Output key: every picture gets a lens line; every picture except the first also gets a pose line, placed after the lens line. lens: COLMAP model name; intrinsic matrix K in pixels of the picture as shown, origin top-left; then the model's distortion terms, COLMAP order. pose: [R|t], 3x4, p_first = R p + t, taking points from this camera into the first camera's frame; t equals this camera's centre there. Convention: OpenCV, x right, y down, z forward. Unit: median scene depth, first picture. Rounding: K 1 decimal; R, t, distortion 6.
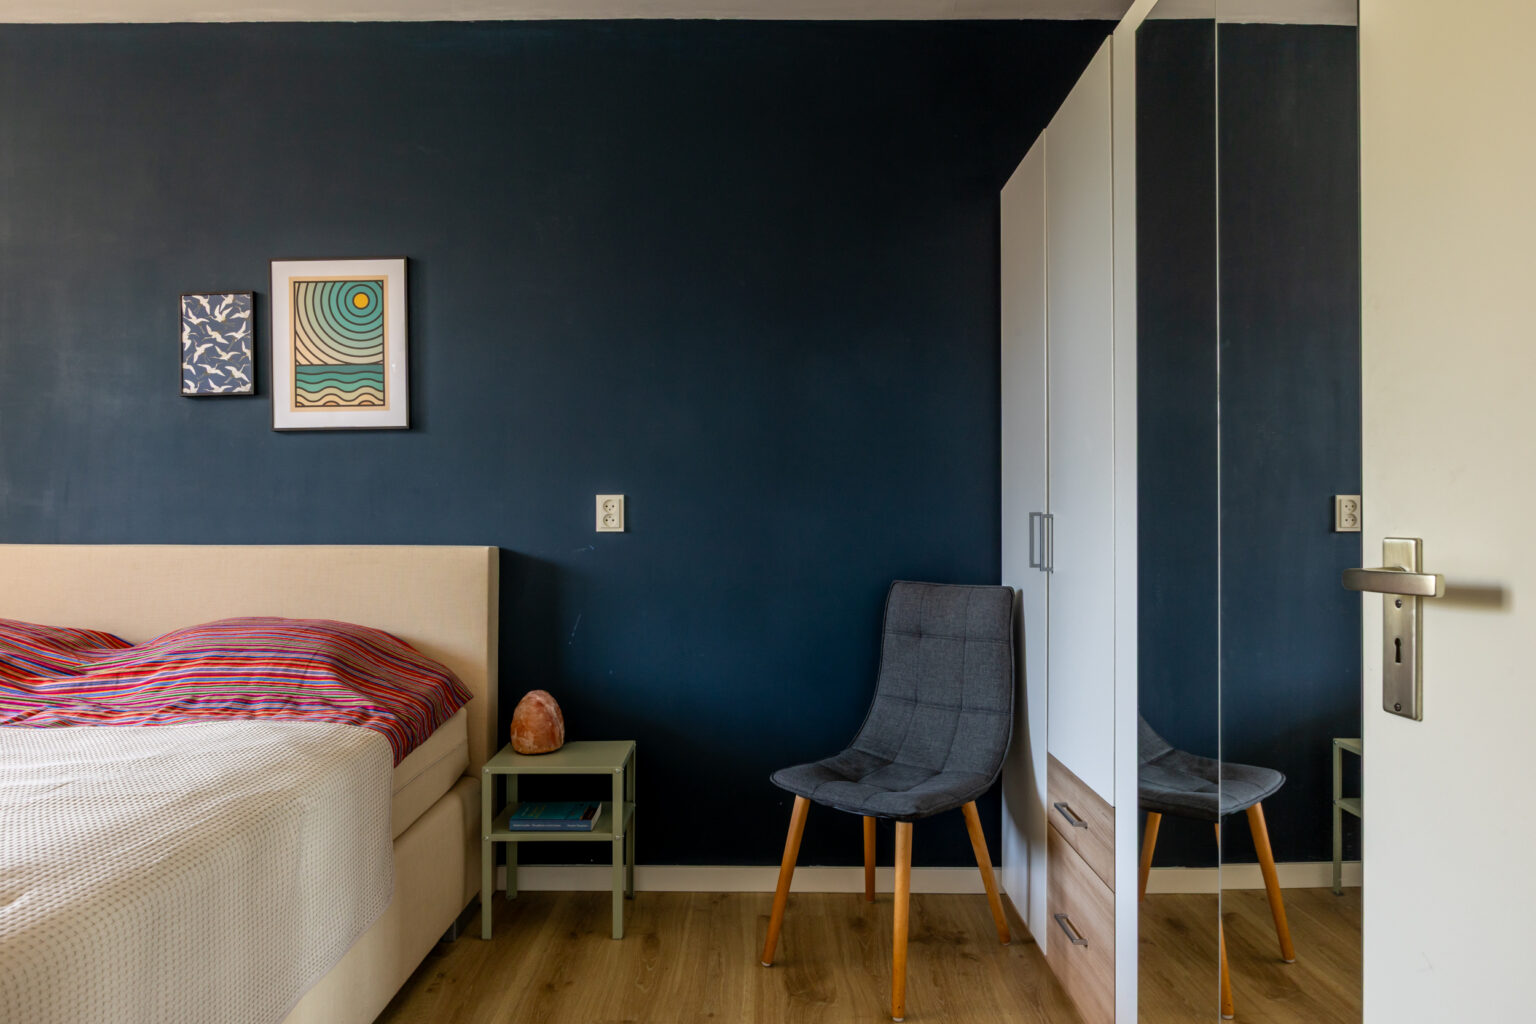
lens RADIAL K [[923.9, 0, 768.0], [0, 923.9, 512.0], [0, 0, 1]] dist [-0.000385, -0.002095]
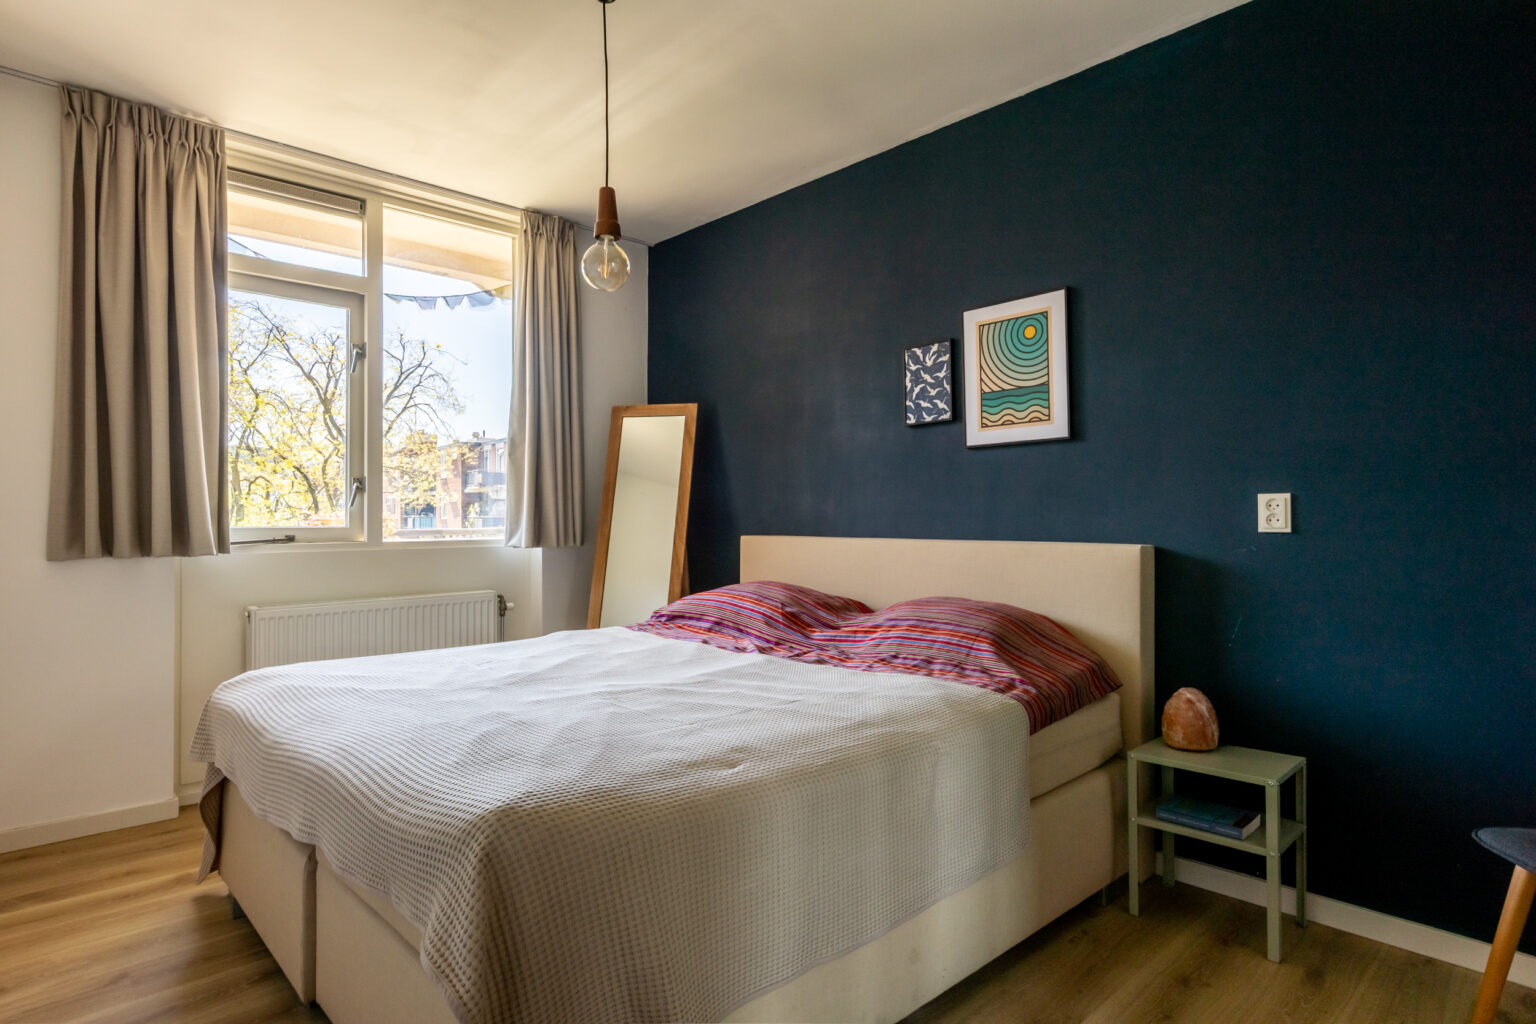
lens RADIAL K [[842.3, 0, 764.9], [0, 842.3, 509.0], [0, 0, 1]] dist [0.001176, 0.000271]
pose [[0.690331, -0.009968, -0.723425, 0.096279], [0.007762, 0.999950, -0.006372, -0.001037], [0.723452, -0.001217, 0.690373, 0.022720]]
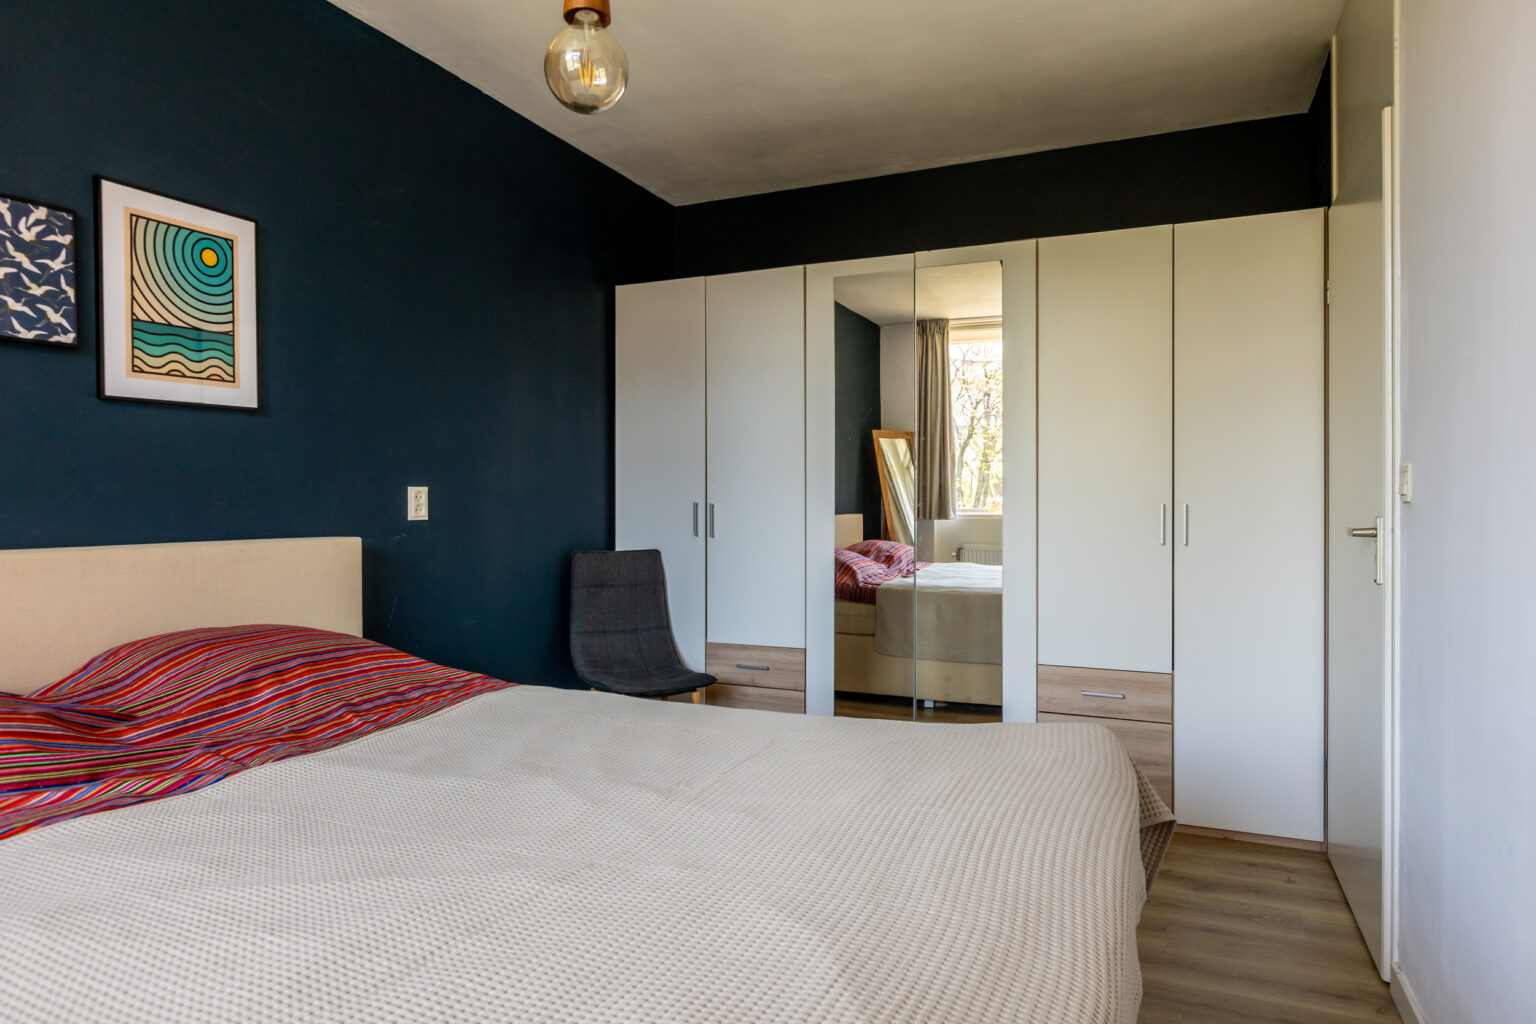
lens RADIAL K [[909.3, 0, 767.7], [0, 909.3, 503.0], [0, 0, 1]] dist [-0.002634, -0.001526]
pose [[0.408889, -0.002959, 0.912579, -1.005714], [-0.005666, 0.999967, 0.005781, -0.007763], [-0.912567, -0.007534, 0.408859, 0.177986]]
